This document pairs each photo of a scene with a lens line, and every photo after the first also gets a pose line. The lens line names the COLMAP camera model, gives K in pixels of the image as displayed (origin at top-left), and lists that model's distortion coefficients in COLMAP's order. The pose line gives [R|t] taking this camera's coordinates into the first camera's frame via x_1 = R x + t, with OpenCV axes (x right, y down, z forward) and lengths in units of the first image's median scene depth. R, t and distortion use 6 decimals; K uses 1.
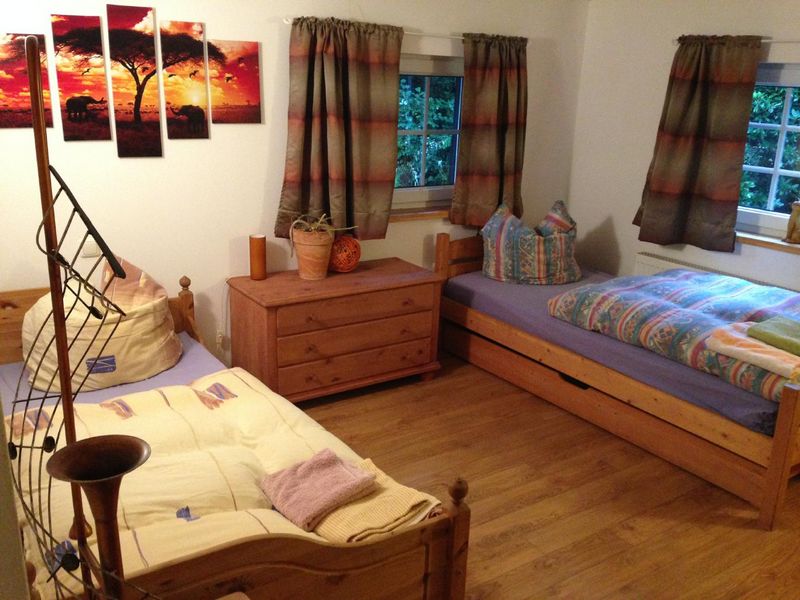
lens RADIAL K [[742.4, 0, 400.0], [0, 742.4, 300.0], [0, 0, 1]] dist [0.120200, -0.224899]
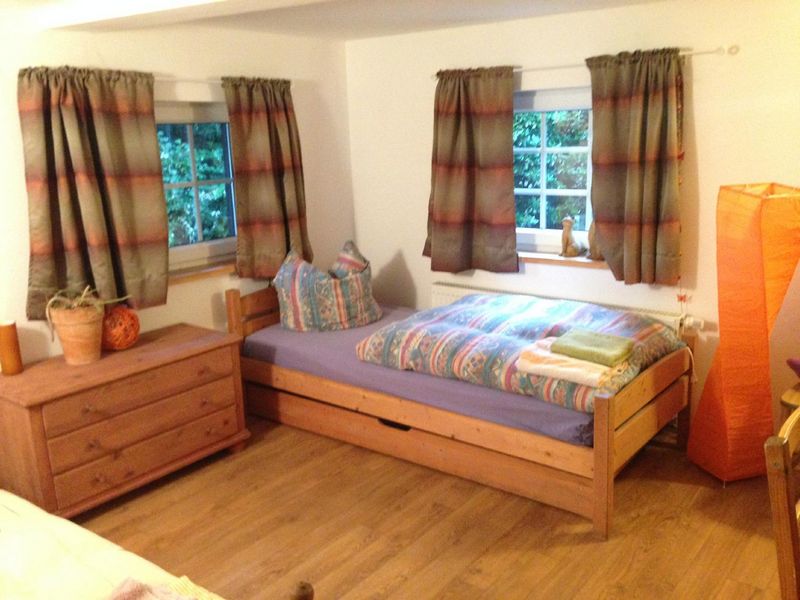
lens RADIAL K [[742.8, 0, 417.7], [0, 742.8, 302.0], [0, 0, 1]] dist [0.094575, -0.133137]
pose [[0.944726, -0.137767, 0.297511, -0.002590], [0.153618, 0.987661, -0.030452, -0.012956], [-0.289645, 0.074471, 0.954233, 0.061816]]
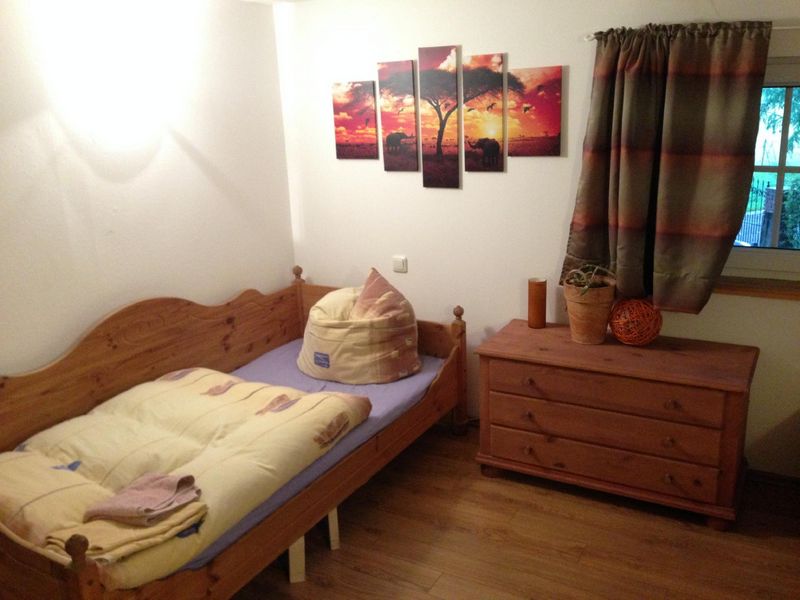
lens RADIAL K [[742.4, 0, 400.0], [0, 742.4, 300.0], [0, 0, 1]] dist [0.120200, -0.224899]
pose [[0.442731, 0.187947, -0.876736, 0.555144], [-0.205717, 0.972995, 0.104700, -0.127739], [0.872737, 0.134006, 0.469438, 0.453954]]
